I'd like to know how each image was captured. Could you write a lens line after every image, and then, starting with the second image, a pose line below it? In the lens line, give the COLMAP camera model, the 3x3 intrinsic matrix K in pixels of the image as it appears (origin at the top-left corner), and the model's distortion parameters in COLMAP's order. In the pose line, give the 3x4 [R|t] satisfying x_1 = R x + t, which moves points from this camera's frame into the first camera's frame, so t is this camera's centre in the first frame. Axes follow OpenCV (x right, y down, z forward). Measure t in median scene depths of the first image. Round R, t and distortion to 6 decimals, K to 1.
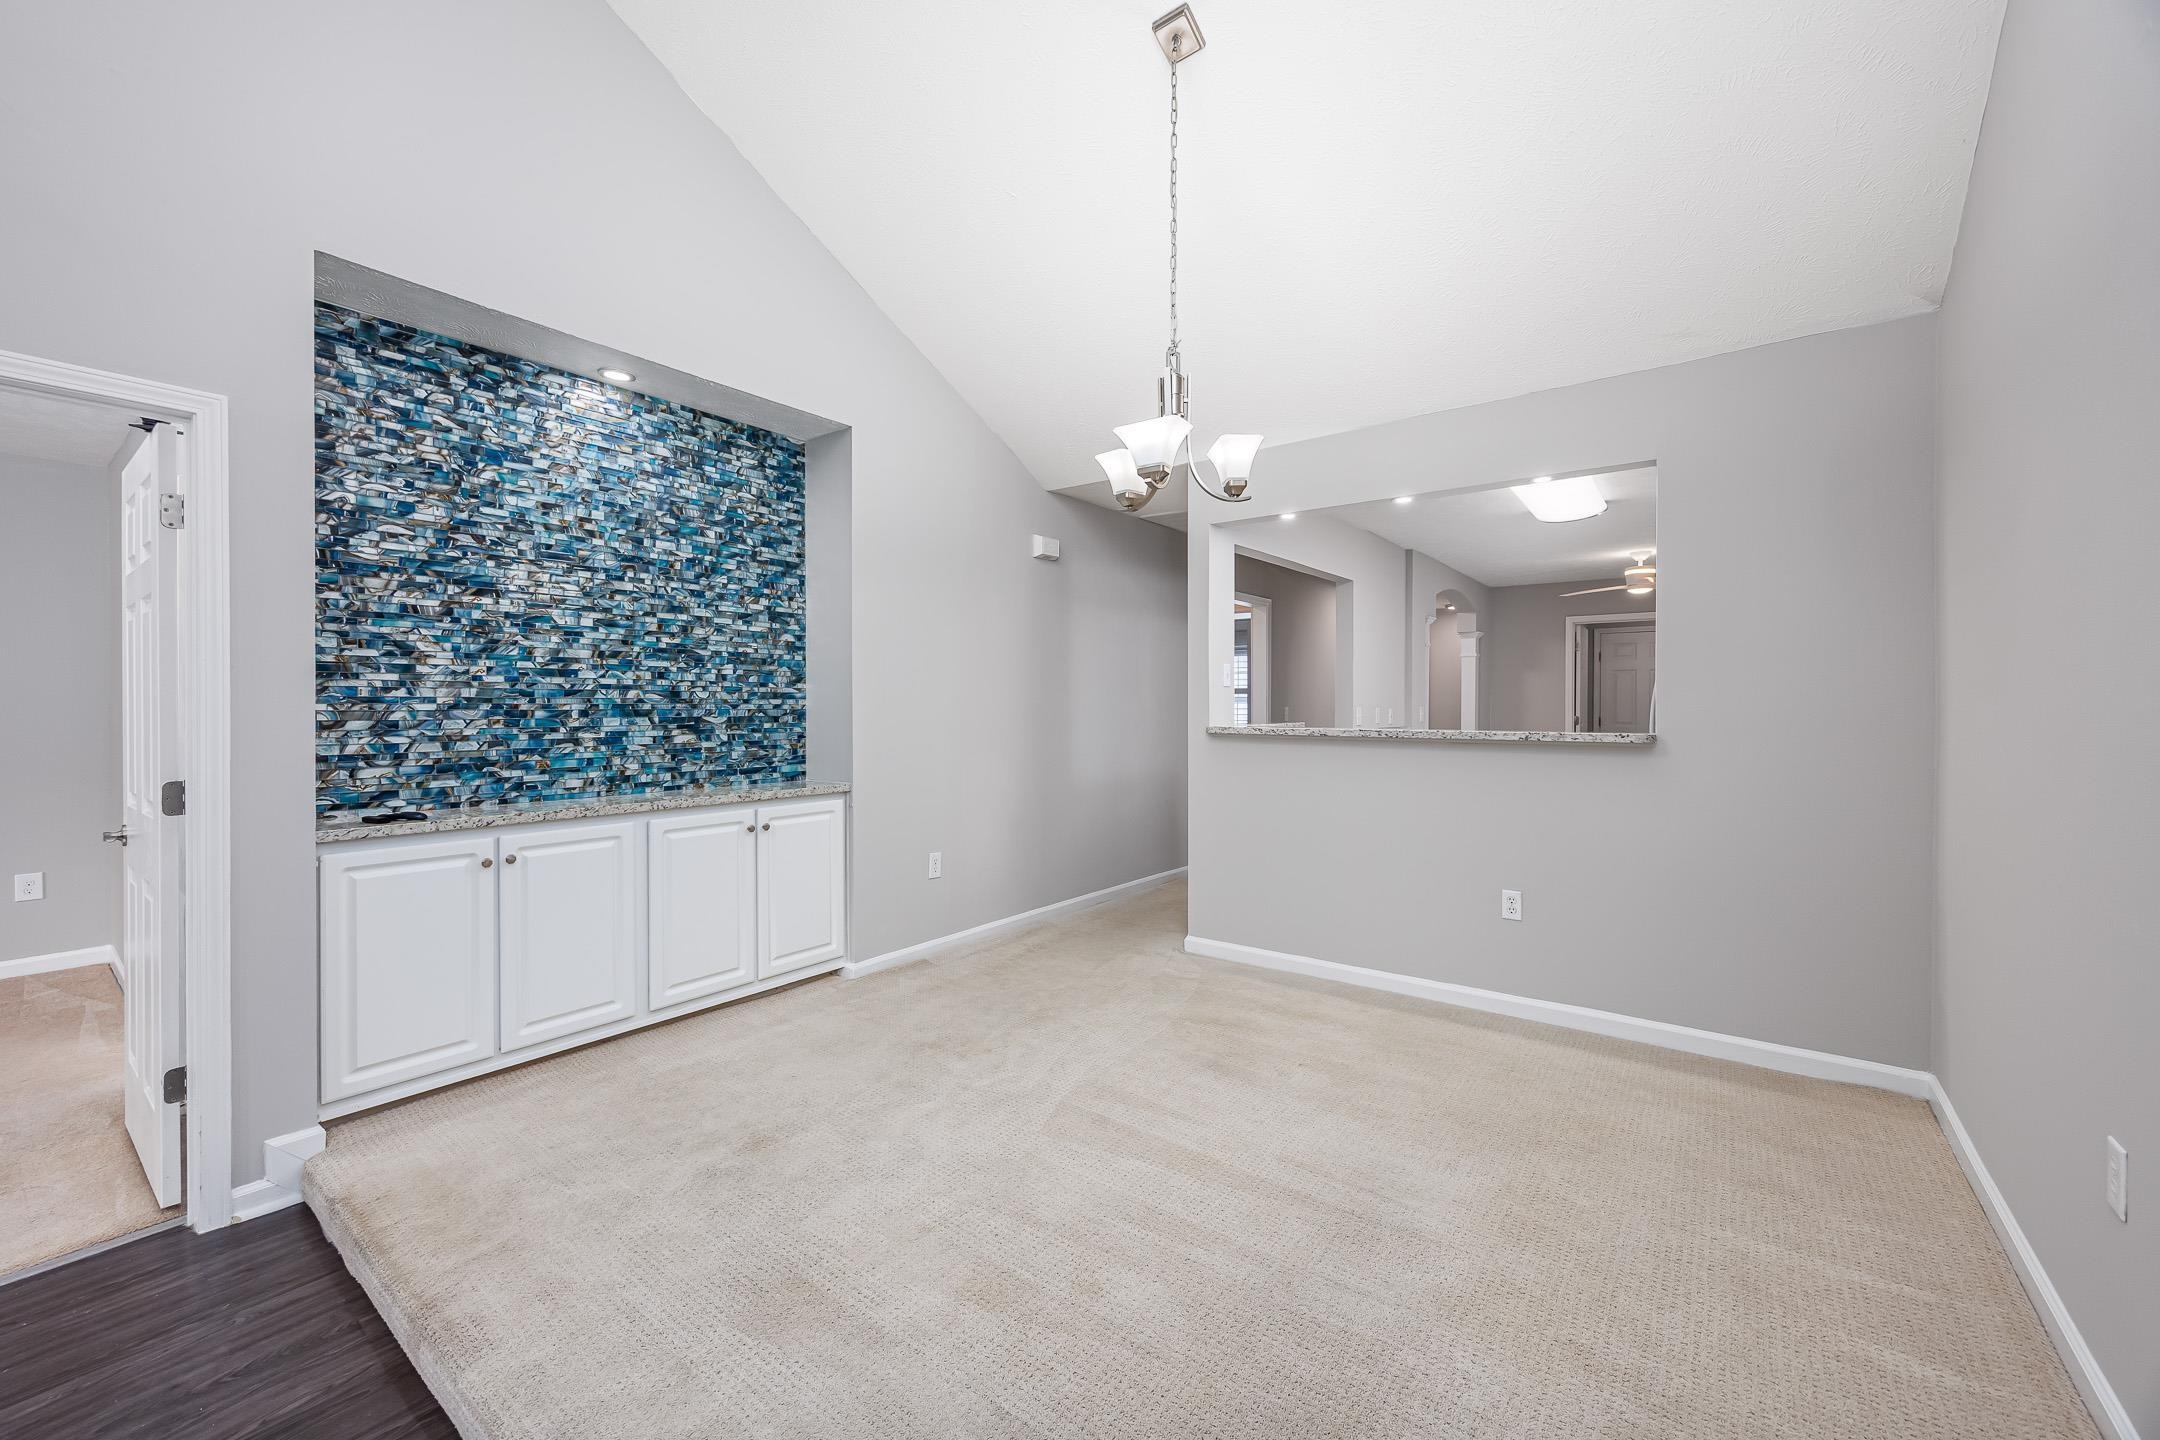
lens RADIAL K [[851.9, 0, 1083.8], [0, 851.9, 711.1], [0, 0, 1]] dist [0.001094, 0.000071]
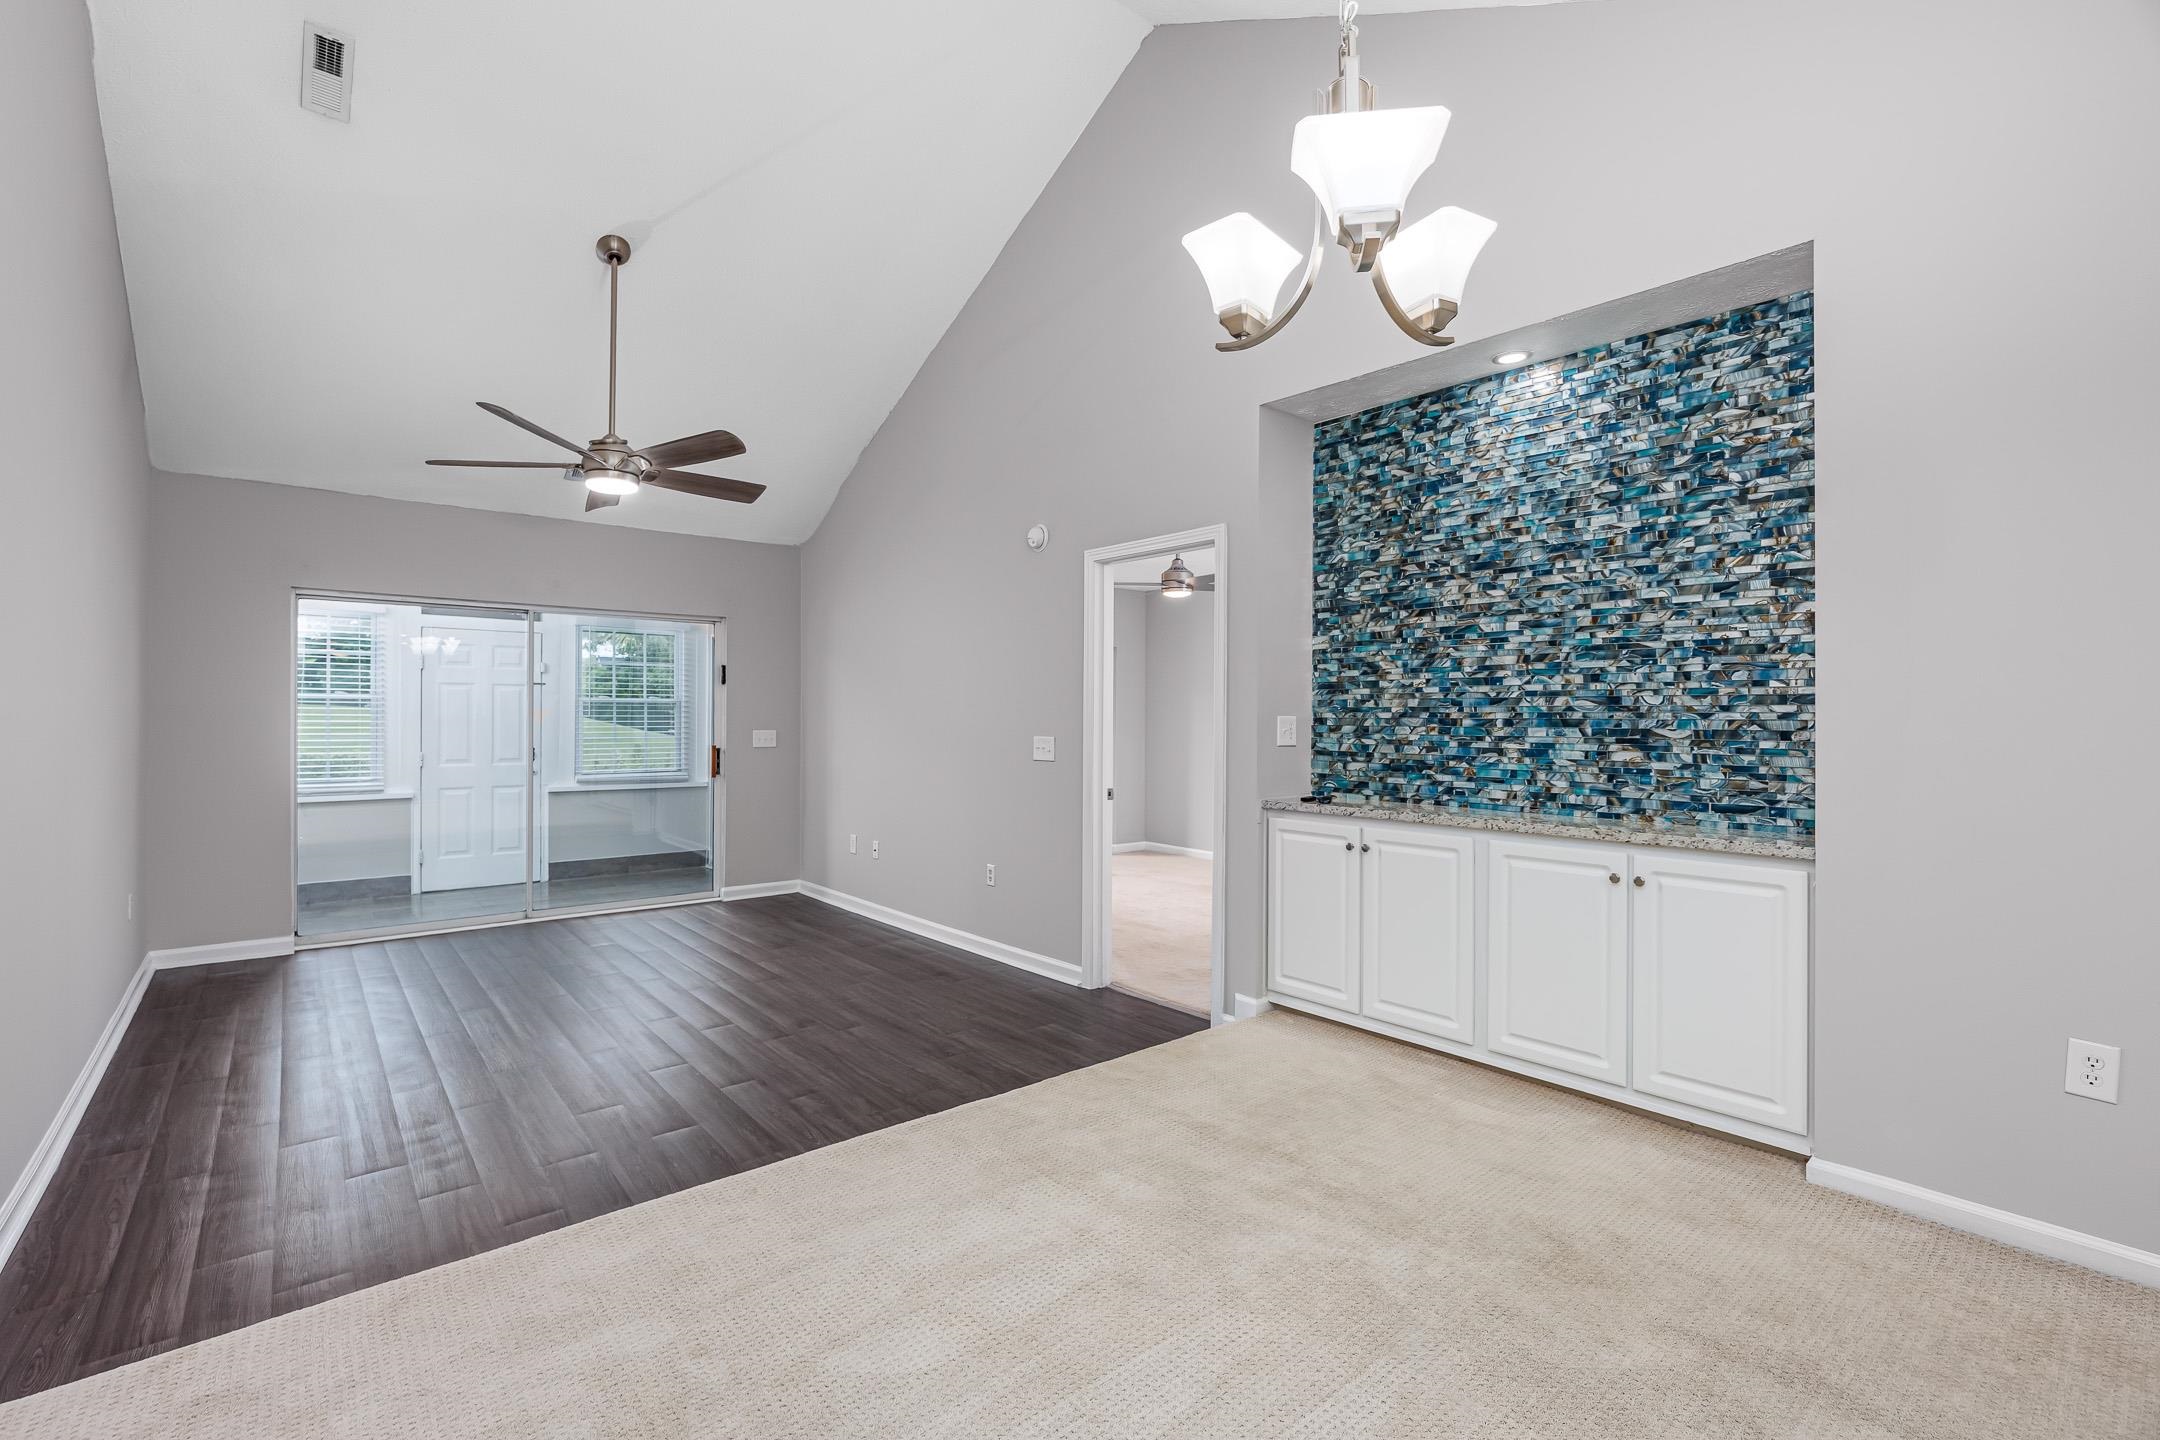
lens RADIAL K [[955.0, 0, 1072.2], [0, 955.0, 715.0], [0, 0, 1]] dist [-0.004561, -0.000017]
pose [[-0.222091, -0.003614, -0.975019, 0.570052], [-0.011581, 0.999932, -0.001068, 0.001173], [0.974957, 0.011055, -0.222118, 0.772244]]
